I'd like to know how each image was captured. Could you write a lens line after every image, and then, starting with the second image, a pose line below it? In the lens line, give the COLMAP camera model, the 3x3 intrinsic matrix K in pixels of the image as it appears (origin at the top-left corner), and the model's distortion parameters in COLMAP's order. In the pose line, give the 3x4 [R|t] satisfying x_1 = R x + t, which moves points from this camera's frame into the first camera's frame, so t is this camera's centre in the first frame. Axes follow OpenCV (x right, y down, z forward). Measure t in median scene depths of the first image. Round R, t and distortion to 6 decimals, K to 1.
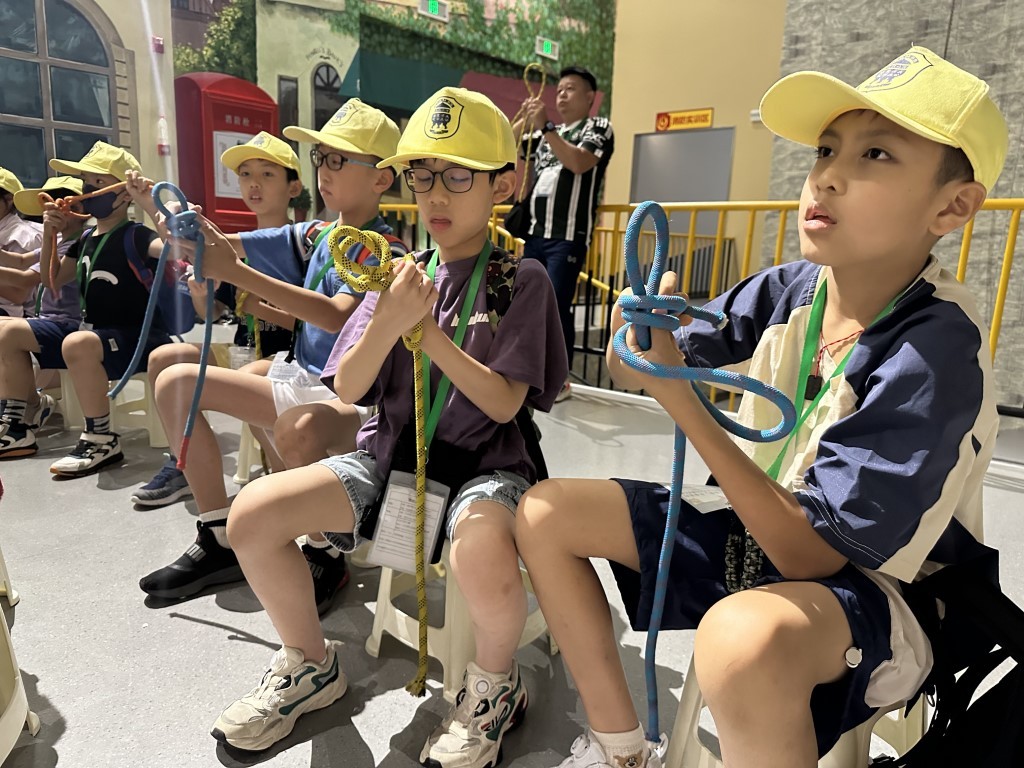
lens RADIAL K [[742.2, 0, 516.6], [0, 742.2, 401.8], [0, 0, 1]] dist [-0.010475, -0.004682]
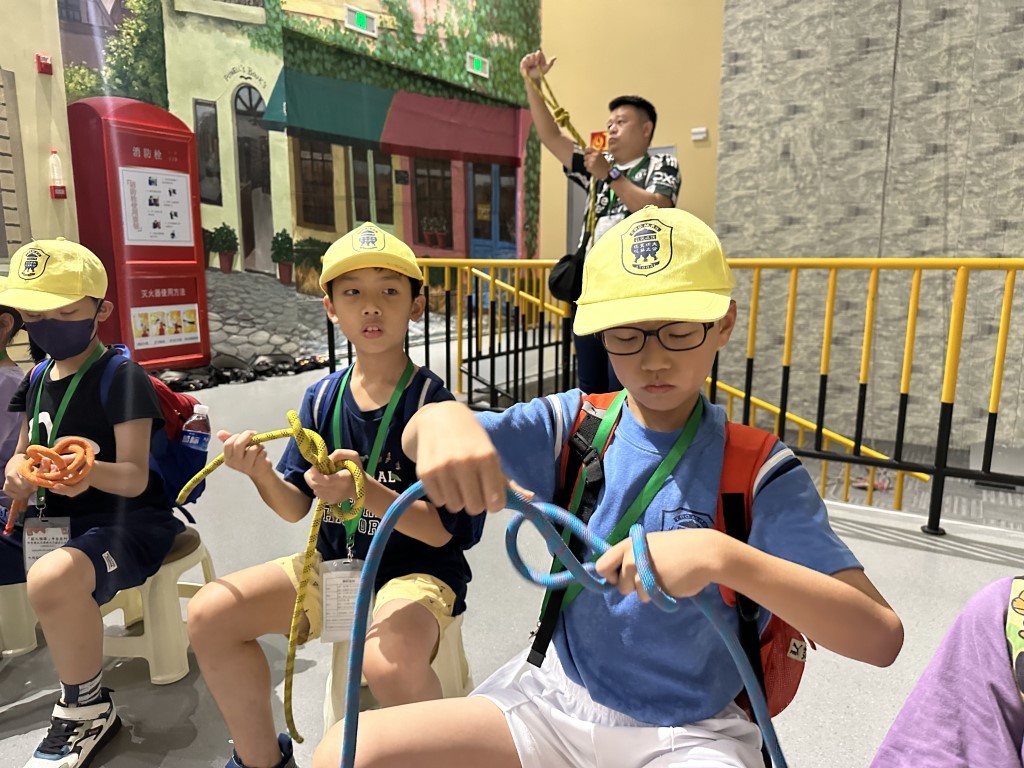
lens RADIAL K [[742.2, 0, 512.6], [0, 742.2, 385.9], [0, 0, 1]] dist [-0.010475, -0.004682]
pose [[0.987190, -0.062353, 0.146860, -0.092693], [0.067049, 0.997378, -0.027241, -0.057884], [-0.144776, 0.036739, 0.988782, 0.107238]]
